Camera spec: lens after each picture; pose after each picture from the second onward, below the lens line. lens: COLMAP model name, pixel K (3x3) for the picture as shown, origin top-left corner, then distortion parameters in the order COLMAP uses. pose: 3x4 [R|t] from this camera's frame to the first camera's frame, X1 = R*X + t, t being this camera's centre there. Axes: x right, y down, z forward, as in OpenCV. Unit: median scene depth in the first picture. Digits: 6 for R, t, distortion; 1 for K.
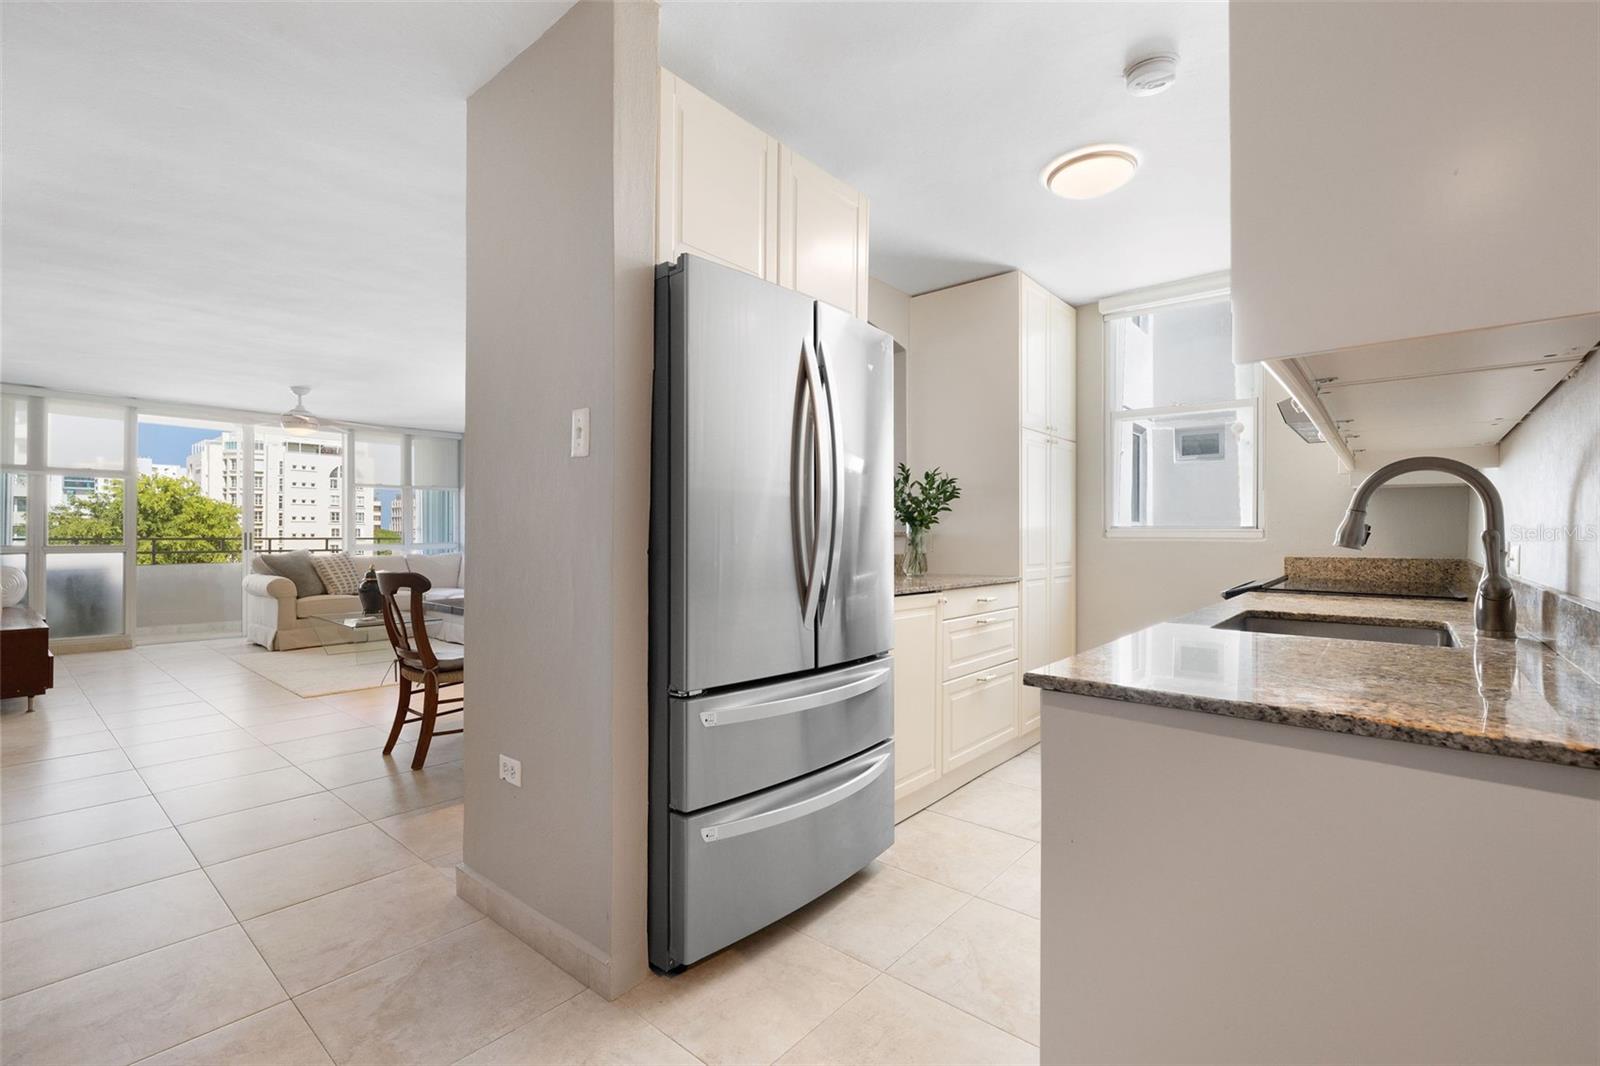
lens RADIAL K [[708.6, 0, 800.0], [0, 708.6, 533.0], [0, 0, 1]] dist [0.001631, 0.000206]
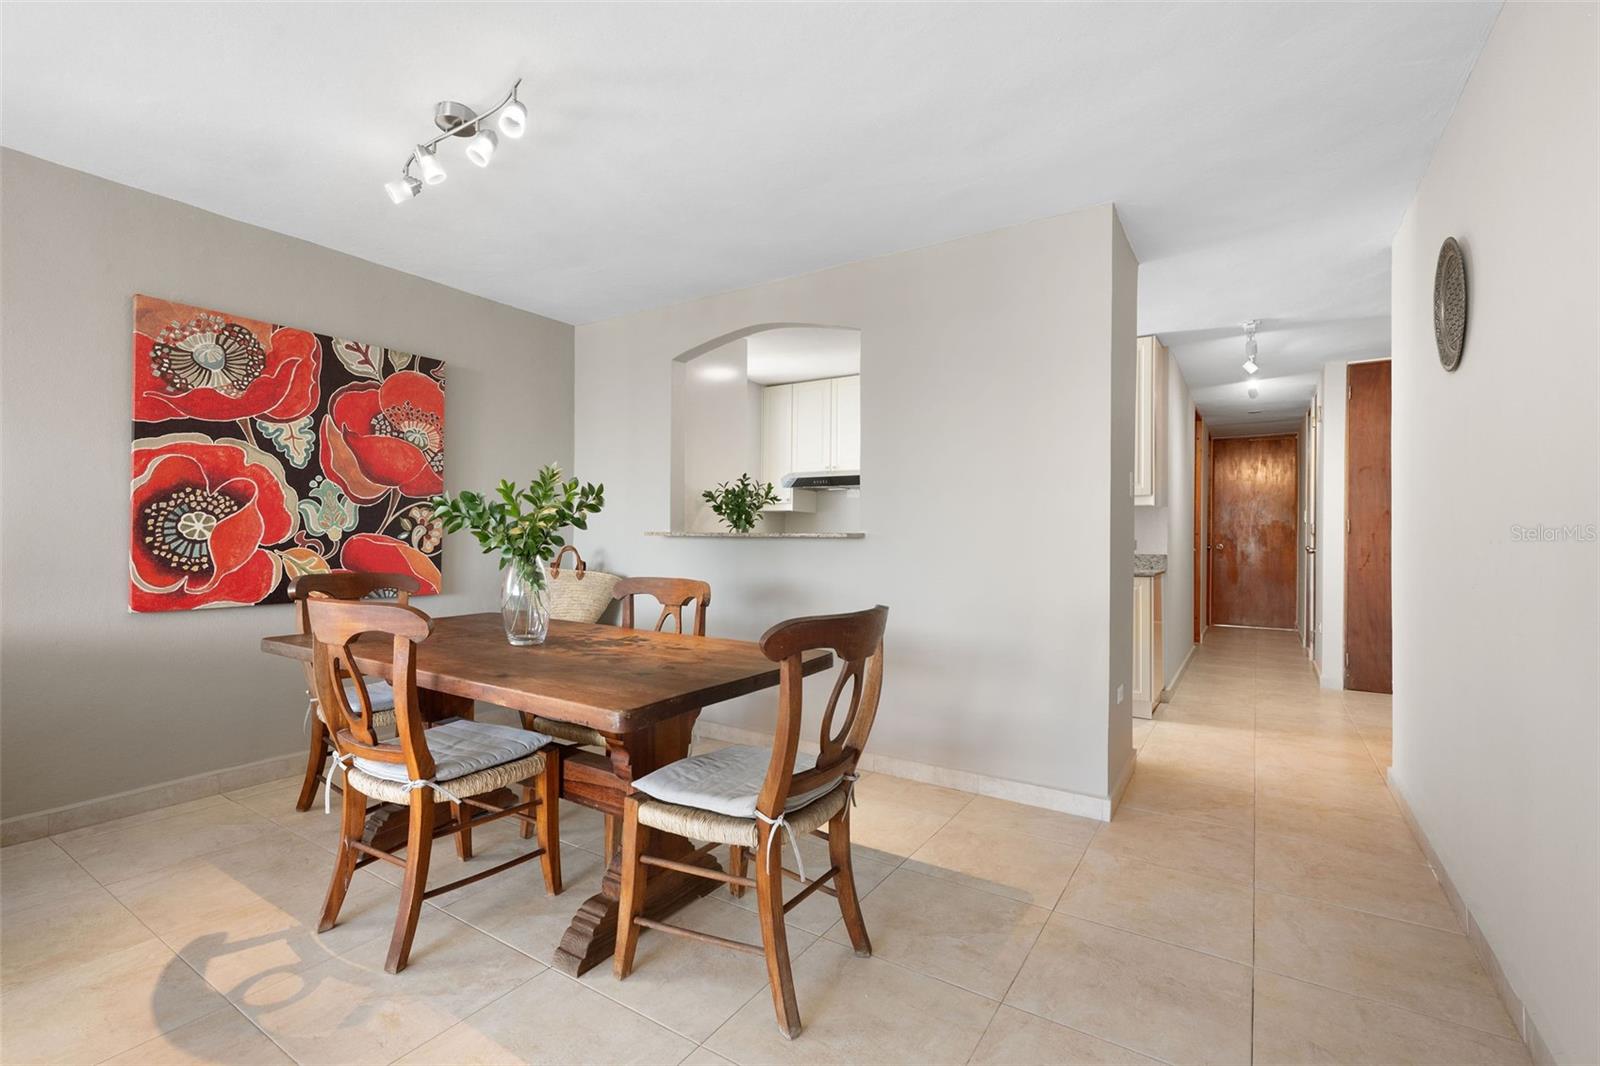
lens RADIAL K [[711.4, 0, 800.0], [0, 711.4, 533.0], [0, 0, 1]] dist [-0.000633, 0.000189]
pose [[-0.135060, 0.001716, 0.990836, -0.419435], [-0.012044, 0.999922, -0.003374, 0.000491], [-0.990764, -0.012389, -0.135029, 0.433193]]
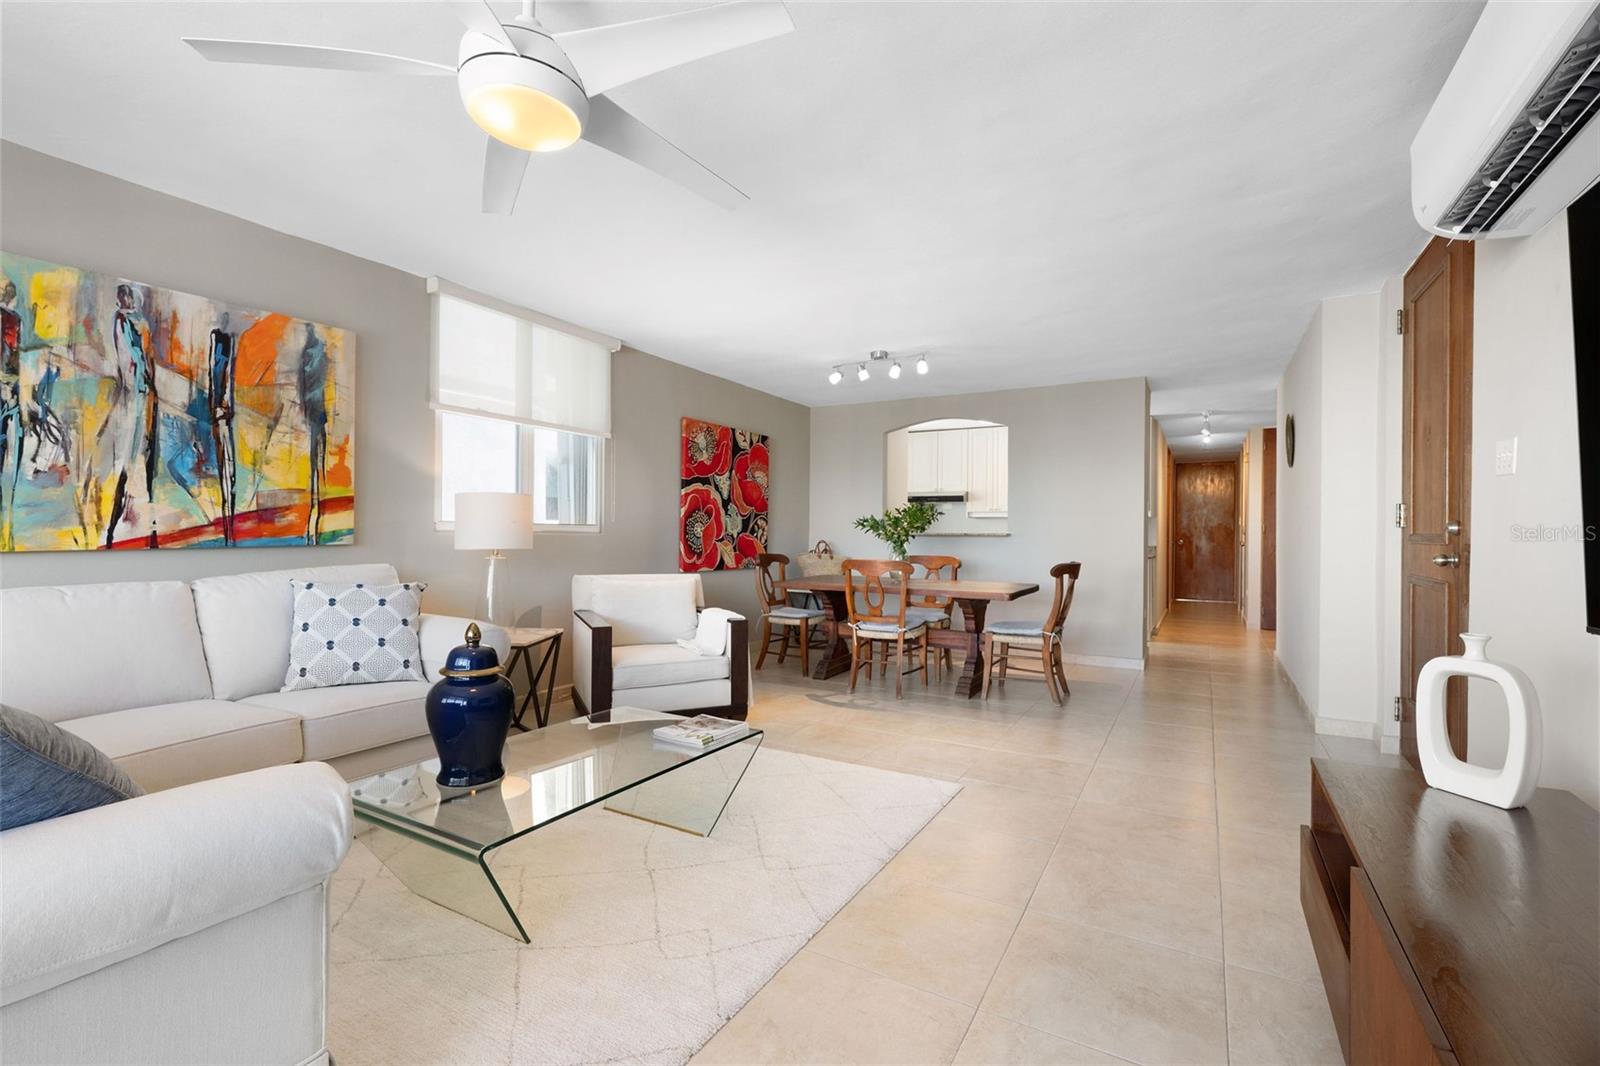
lens RADIAL K [[708.6, 0, 800.0], [0, 708.6, 533.0], [0, 0, 1]] dist [0.001631, 0.000206]
pose [[-0.188612, -0.001679, 0.982050, -0.718519], [-0.012950, 0.999916, -0.000778, 0.001842], [-0.981966, -0.012864, -0.188618, 0.697978]]
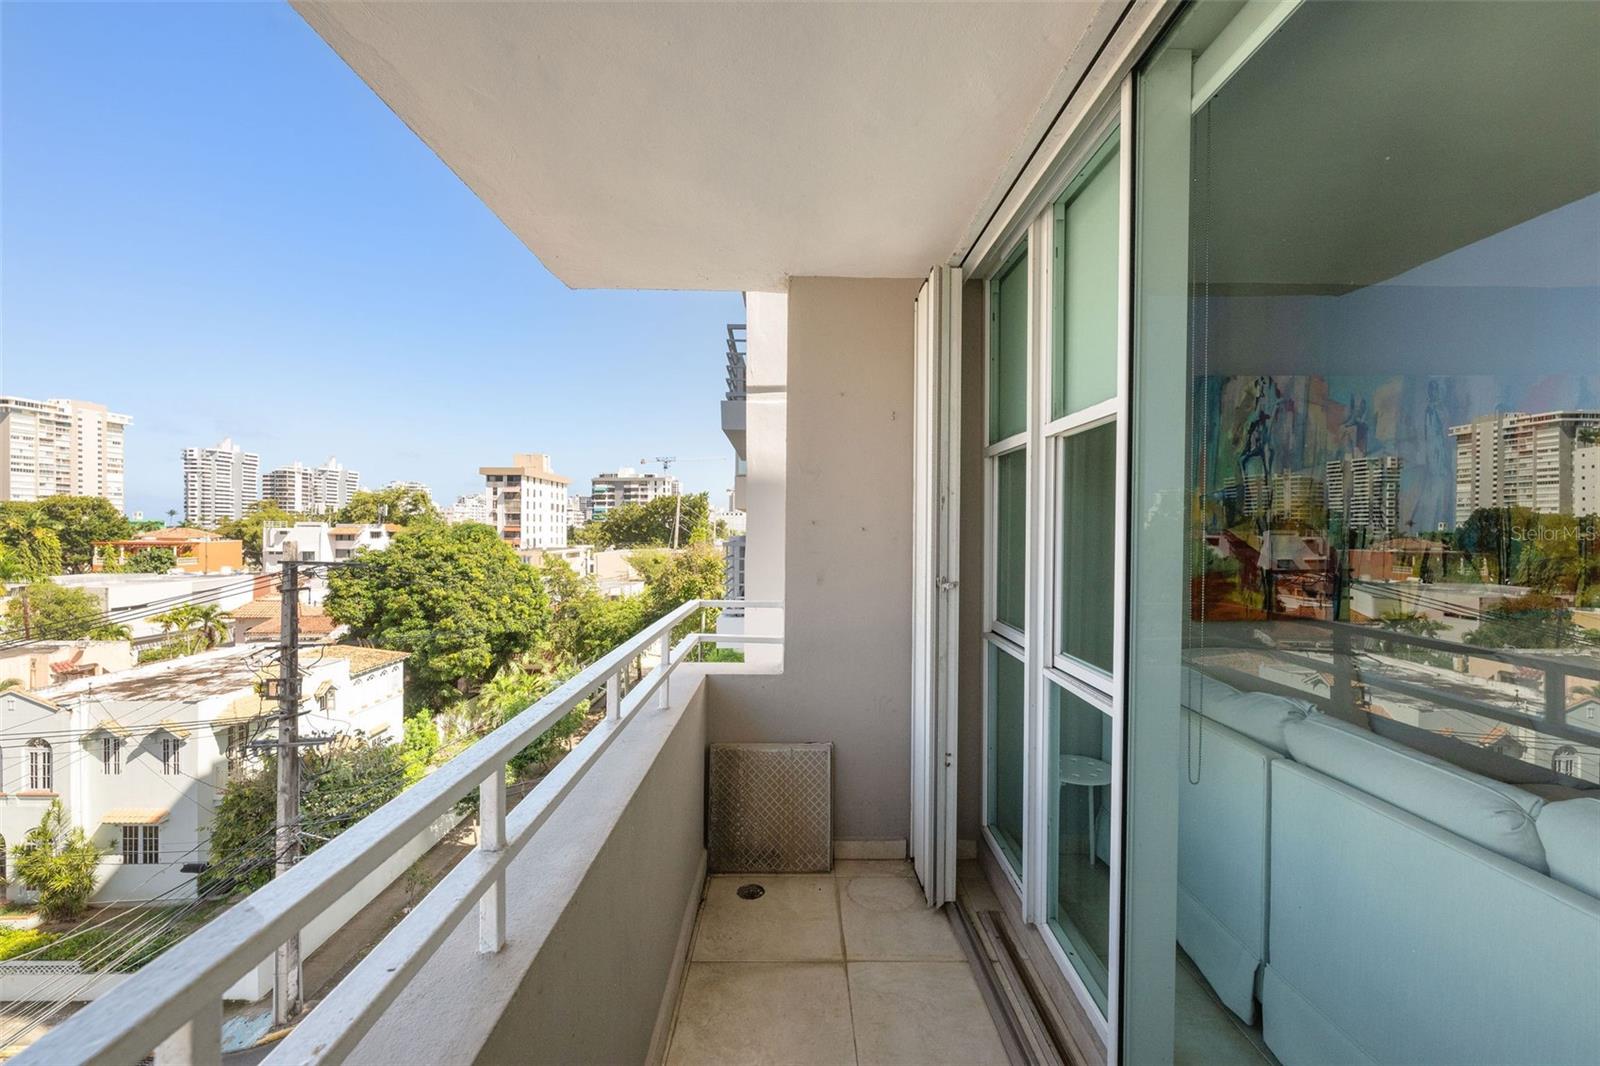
lens RADIAL K [[631.2, 0, 800.0], [0, 631.2, 533.0], [0, 0, 1]] dist [-0.000666, 0.000225]
pose [[0.752537, 0.000695, 0.658550, -0.787307], [-0.009903, 0.999898, 0.010261, -0.029235], [-0.658476, -0.014243, 0.752467, 0.899214]]
